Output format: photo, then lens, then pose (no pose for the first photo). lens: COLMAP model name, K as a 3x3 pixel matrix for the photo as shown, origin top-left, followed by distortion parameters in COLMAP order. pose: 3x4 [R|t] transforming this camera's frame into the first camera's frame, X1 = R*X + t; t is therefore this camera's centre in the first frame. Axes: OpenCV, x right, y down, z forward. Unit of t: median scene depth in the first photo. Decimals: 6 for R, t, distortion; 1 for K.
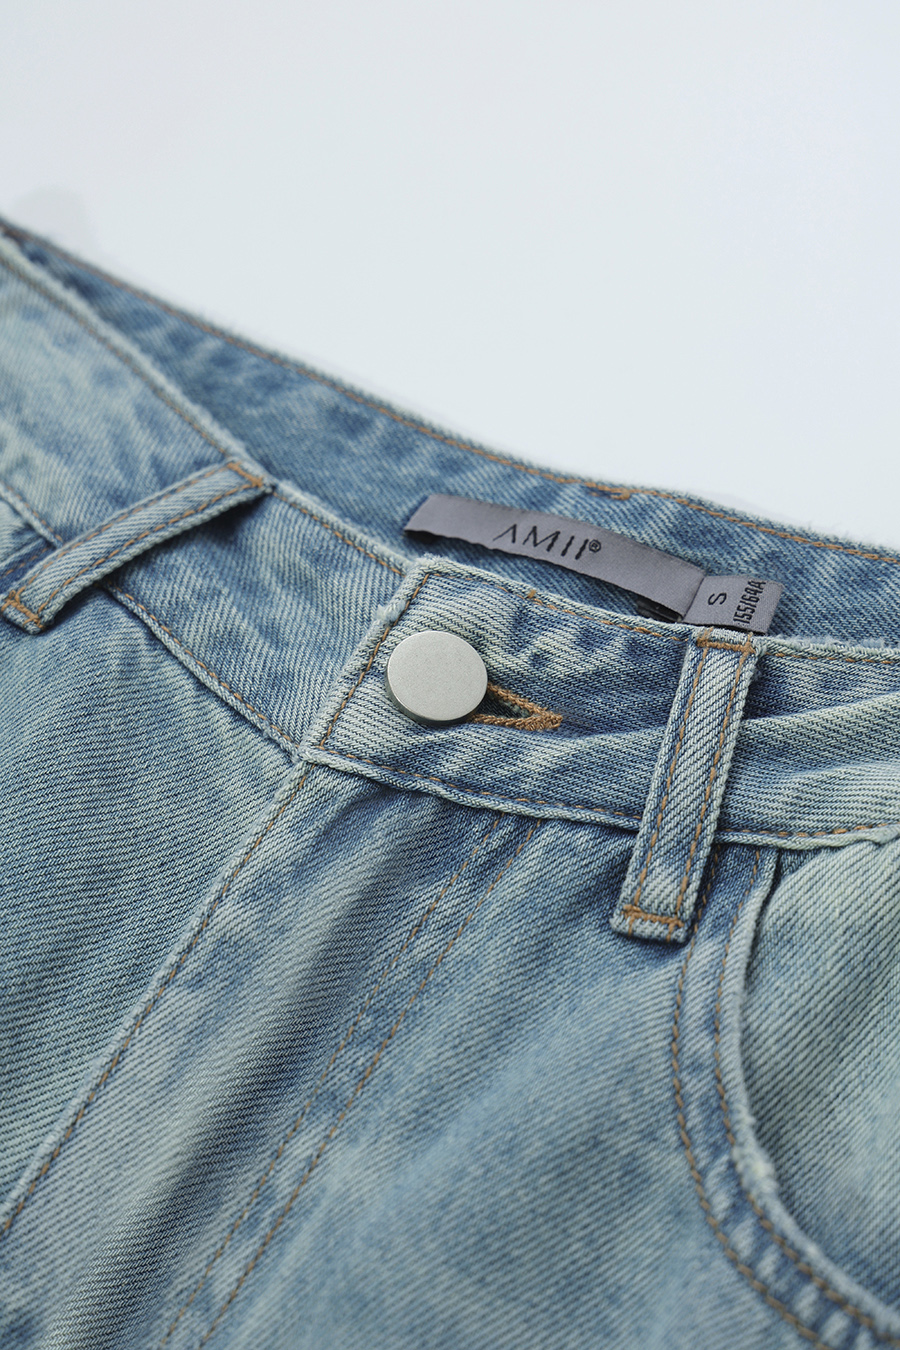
lens RADIAL K [[2262.2, 0, 449.3], [0, 2262.2, 676.0], [0, 0, 1]] dist [-0.193761, 0.000000]
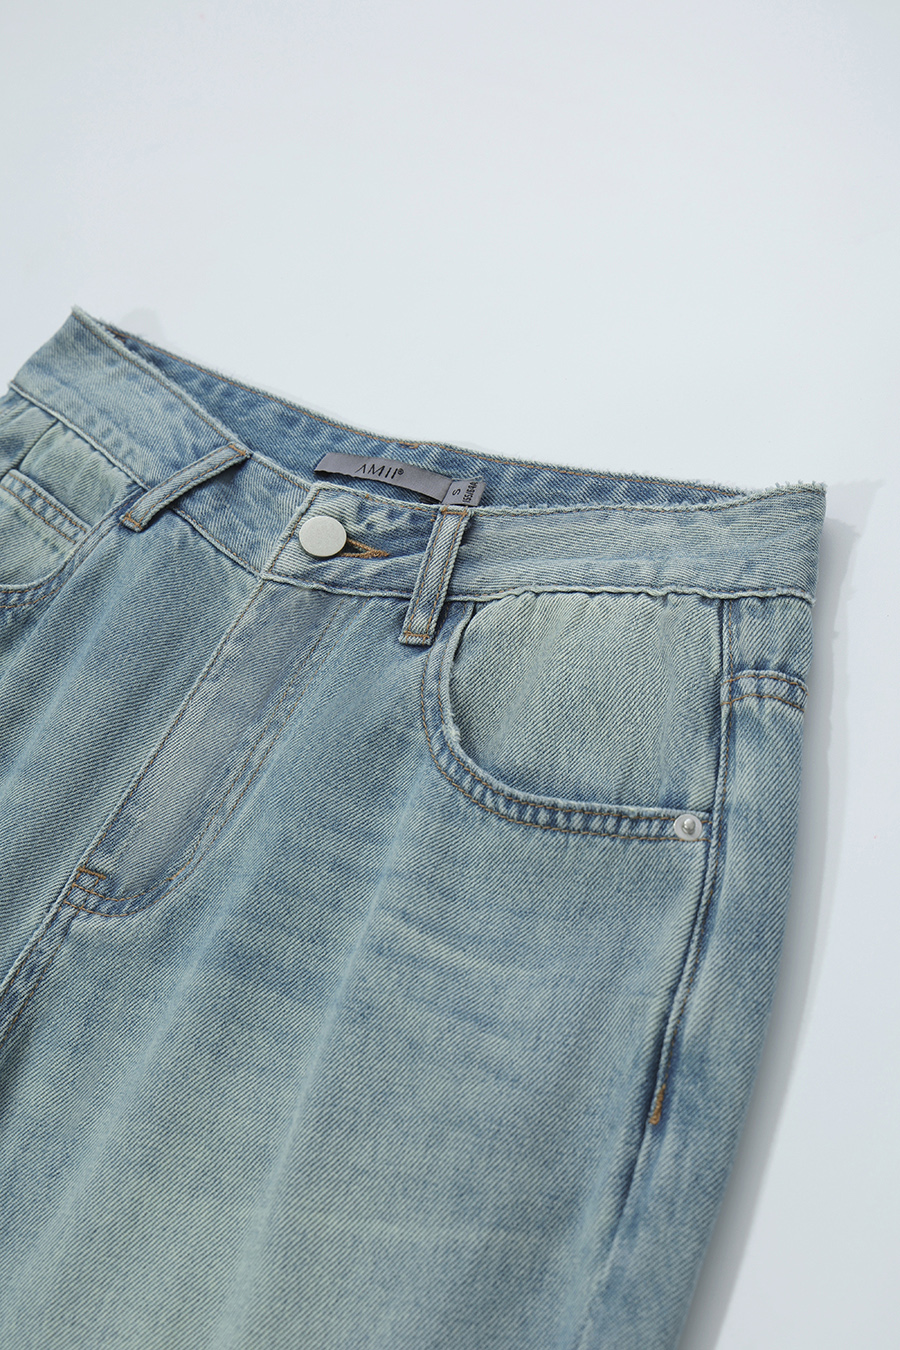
lens RADIAL K [[1668.9, 0, 450.8], [0, 1668.9, 673.3], [0, 0, 1]] dist [-0.121354, 0.000000]
pose [[0.996960, -0.066633, -0.040371, 0.170500], [0.068524, 0.996522, 0.047410, 0.062525], [0.037071, -0.050033, 0.998059, -0.584023]]
